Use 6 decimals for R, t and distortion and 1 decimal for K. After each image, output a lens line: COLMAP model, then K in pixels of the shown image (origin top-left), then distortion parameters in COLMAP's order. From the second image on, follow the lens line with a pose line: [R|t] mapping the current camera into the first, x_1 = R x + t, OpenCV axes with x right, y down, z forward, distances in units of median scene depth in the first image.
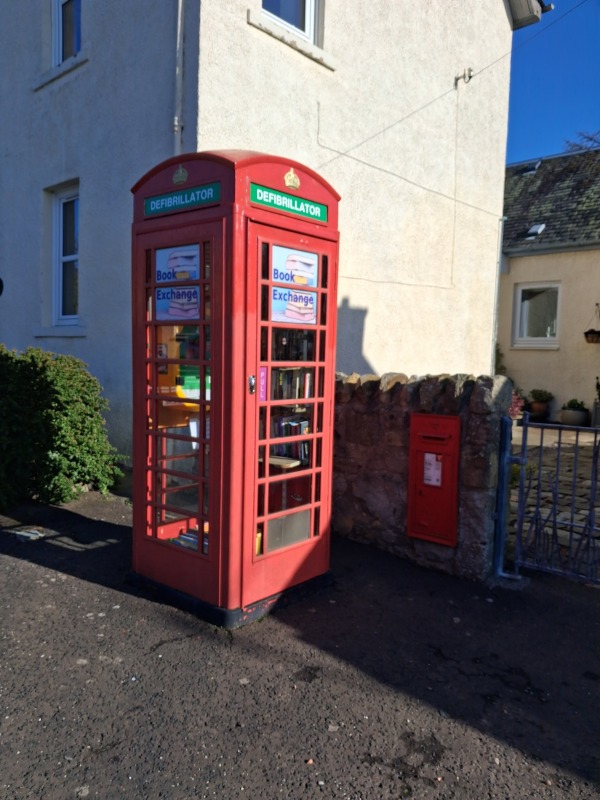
lens RADIAL K [[639.2, 0, 272.1], [0, 639.2, 408.2], [0, 0, 1]] dist [0.002188, -0.001531]
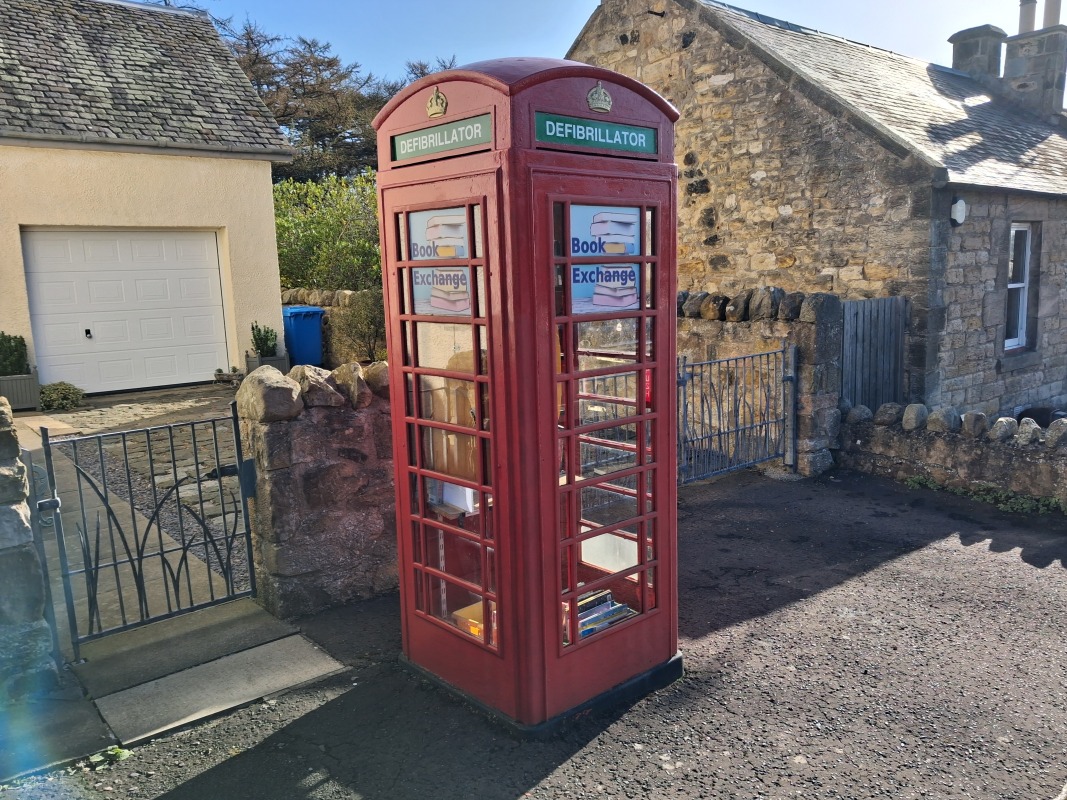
lens RADIAL K [[852.5, 0, 567.4], [0, 852.5, 402.5], [0, 0, 1]] dist [0.002188, -0.001531]
pose [[0.087719, -0.184683, 0.978876, -1.032910], [0.114787, 0.977992, 0.174229, -0.201052], [-0.989510, 0.097079, 0.106988, 0.921609]]
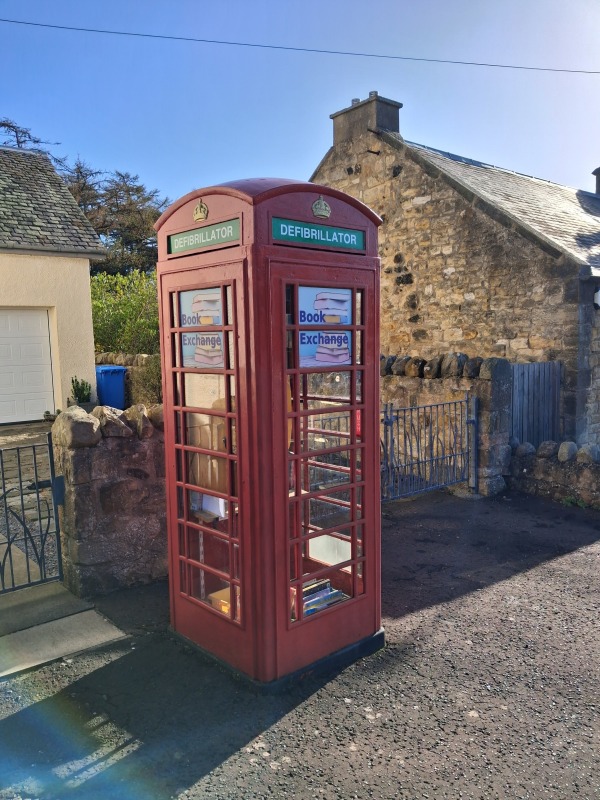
lens RADIAL K [[639.2, 0, 297.9], [0, 639.2, 407.9], [0, 0, 1]] dist [0.002188, -0.001531]
pose [[0.109586, -0.132575, 0.985096, -1.027240], [0.107767, 0.986808, 0.120816, -0.188463], [-0.988118, 0.092922, 0.122428, 0.902543]]
